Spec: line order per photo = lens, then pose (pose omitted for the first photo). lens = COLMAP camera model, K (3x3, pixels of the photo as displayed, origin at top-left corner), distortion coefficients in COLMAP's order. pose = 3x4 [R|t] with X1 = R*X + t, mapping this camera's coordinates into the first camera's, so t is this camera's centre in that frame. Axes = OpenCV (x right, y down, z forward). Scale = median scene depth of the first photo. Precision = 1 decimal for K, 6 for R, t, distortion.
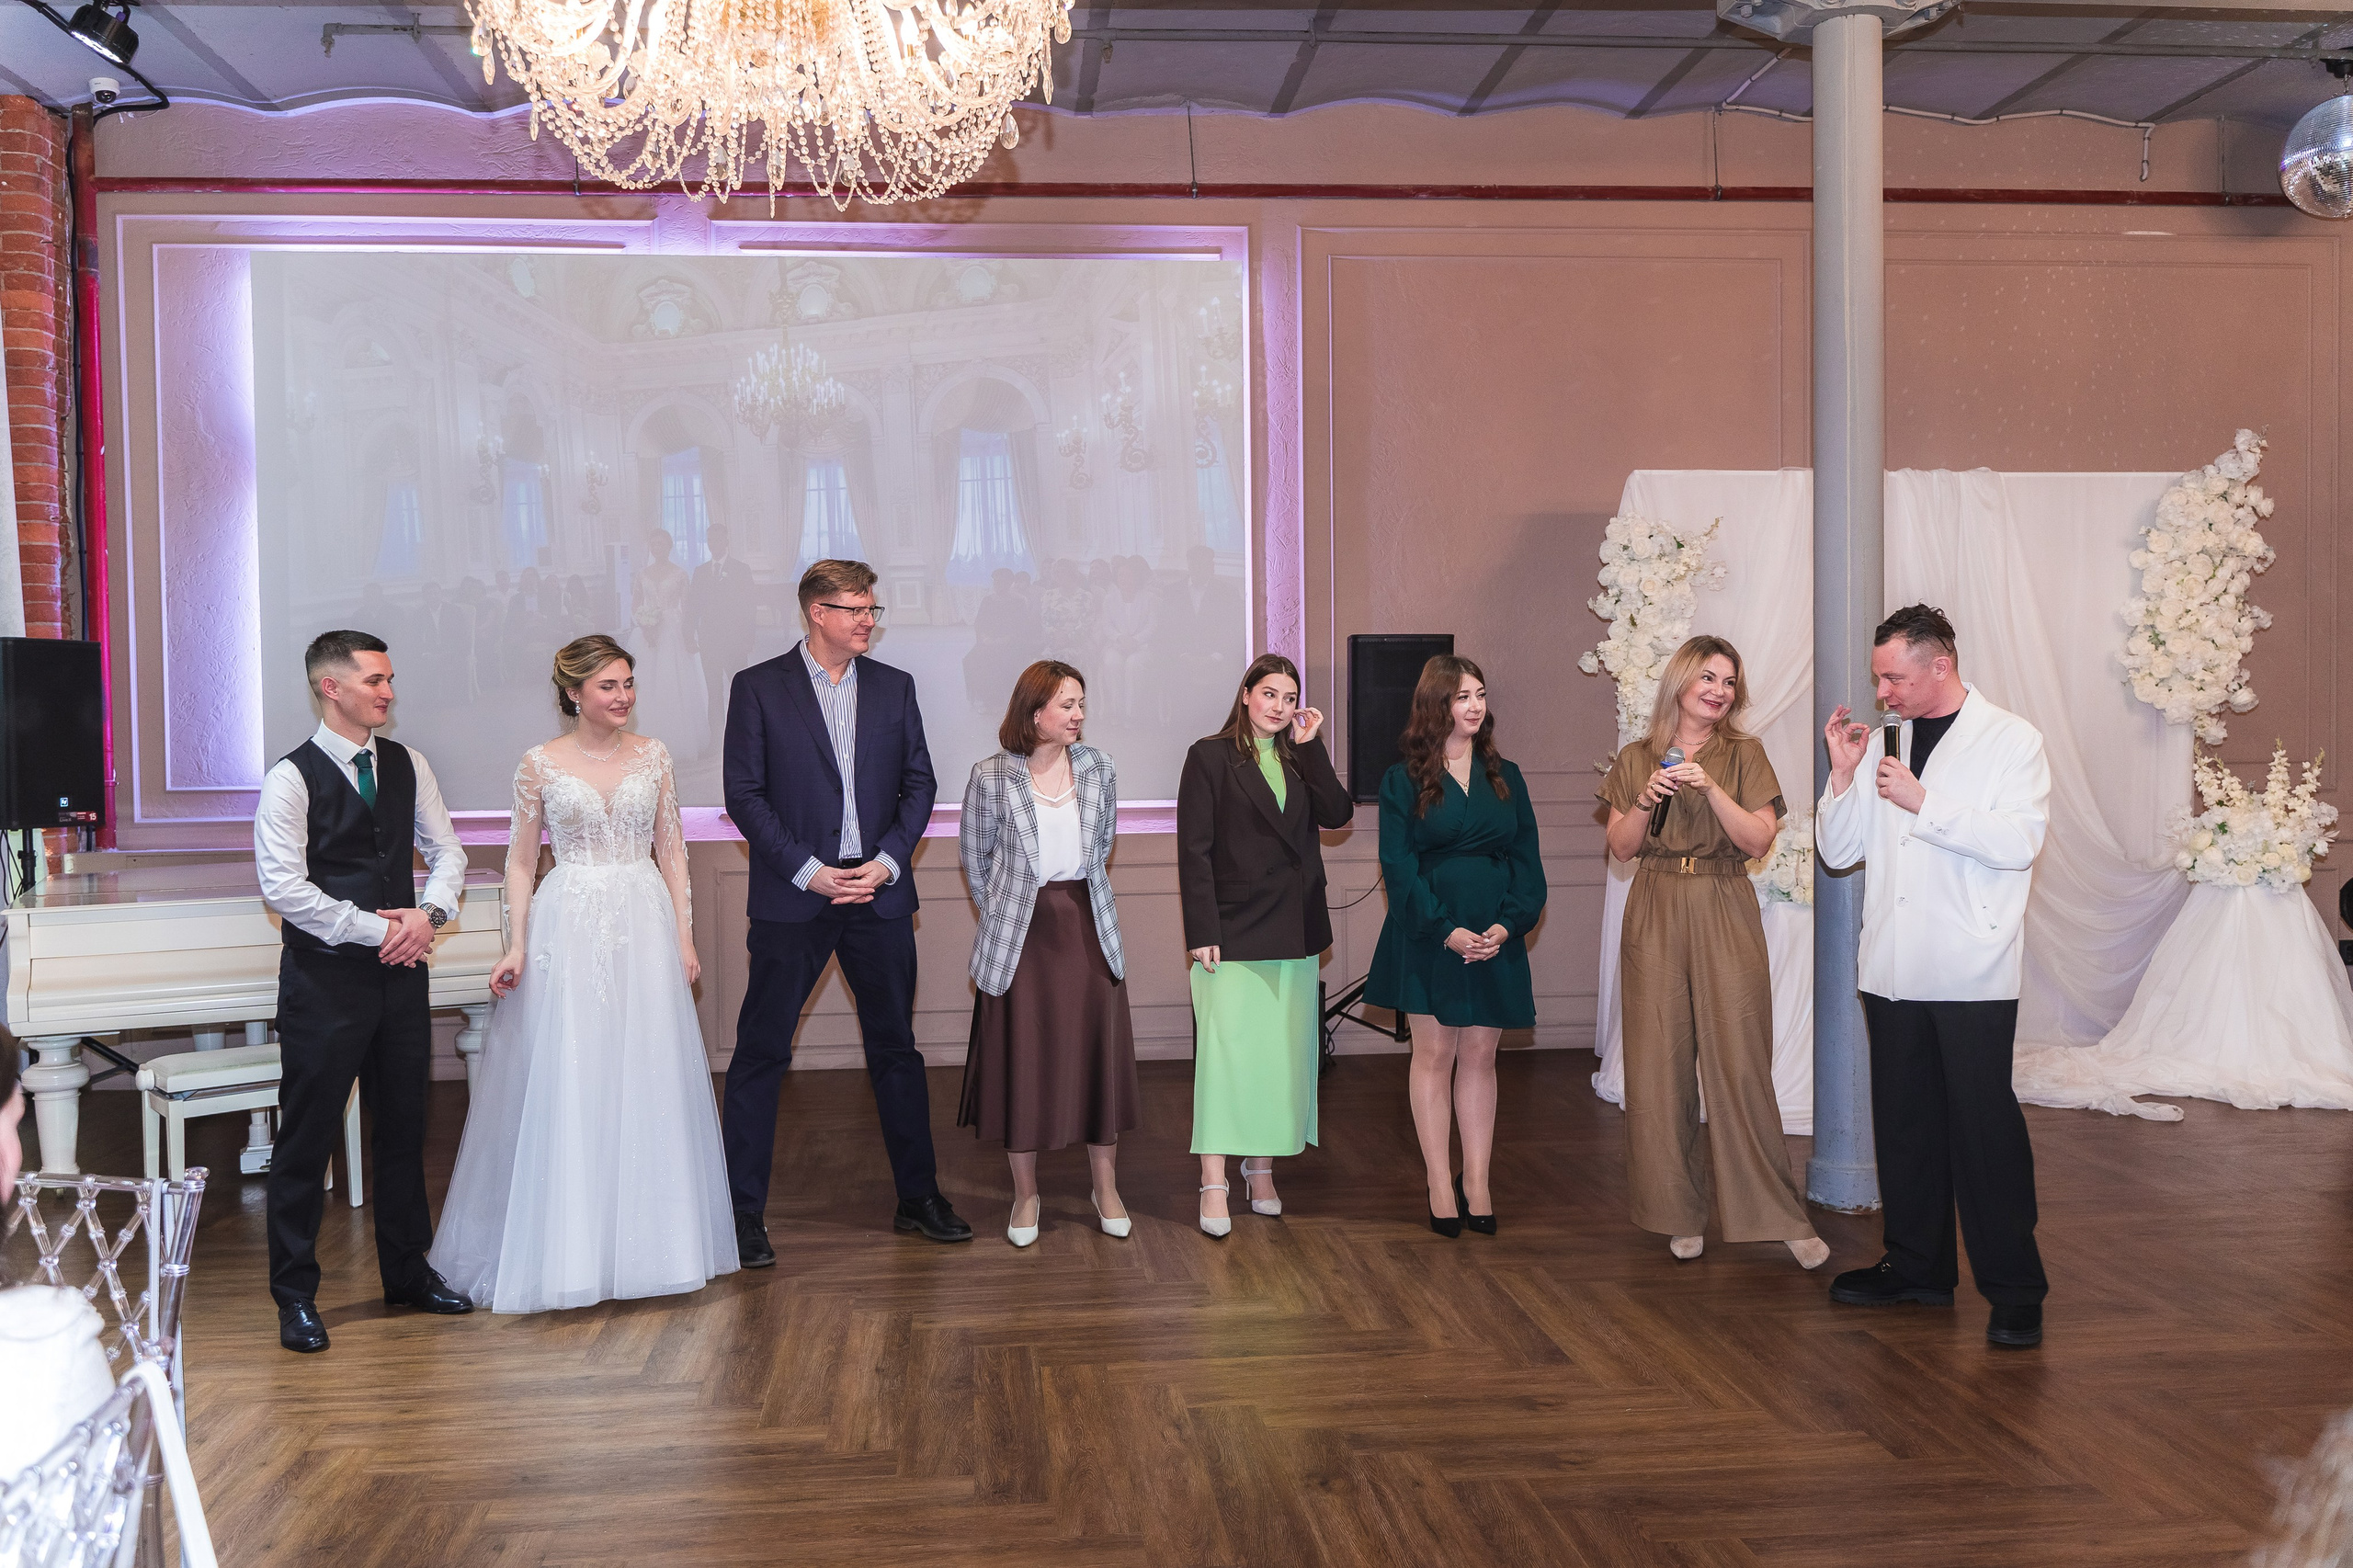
lens RADIAL K [[1924.9, 0, 1176.1], [0, 1924.9, 785.5], [0, 0, 1]] dist [-0.005580, -0.003803]
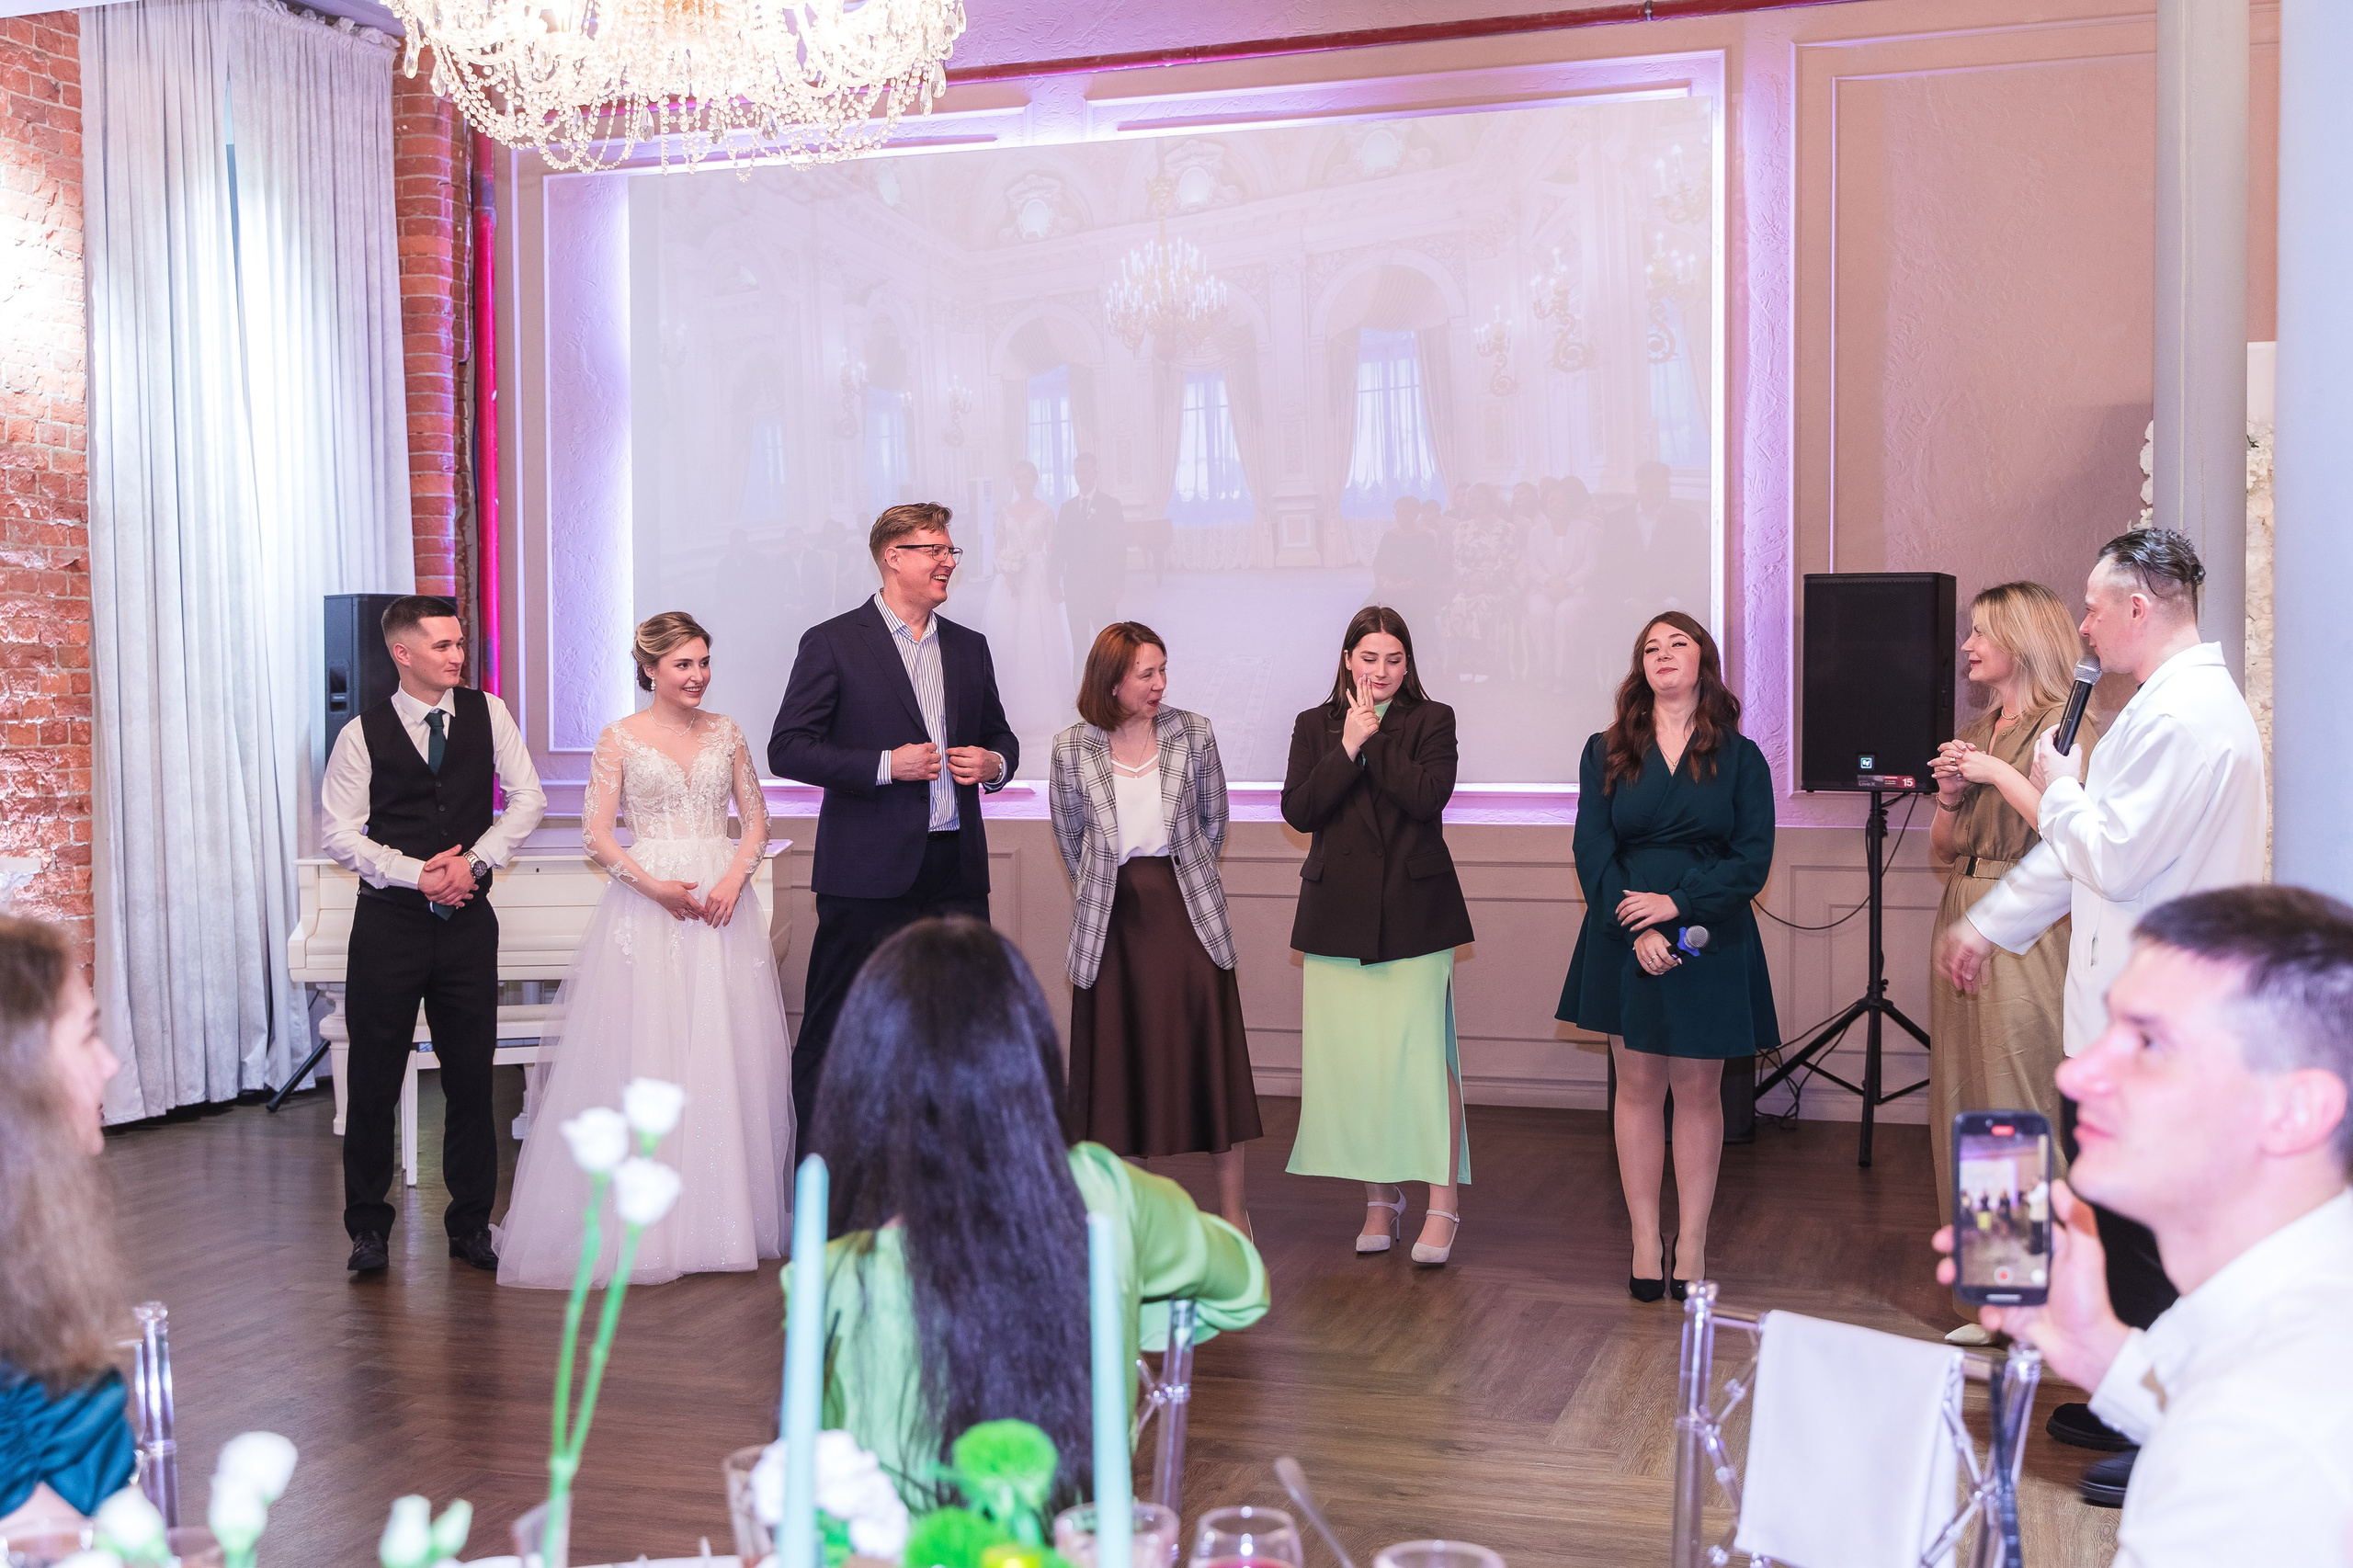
lens RADIAL K [[2697.2, 0, 1177.0], [0, 2697.2, 780.6], [0, 0, 1]] dist [-0.007916, 0.000000]
pose [[0.914246, 0.019950, -0.404667, 0.291750], [-0.019002, 0.999799, 0.006361, 0.002491], [0.404713, 0.001874, 0.914442, -0.089147]]
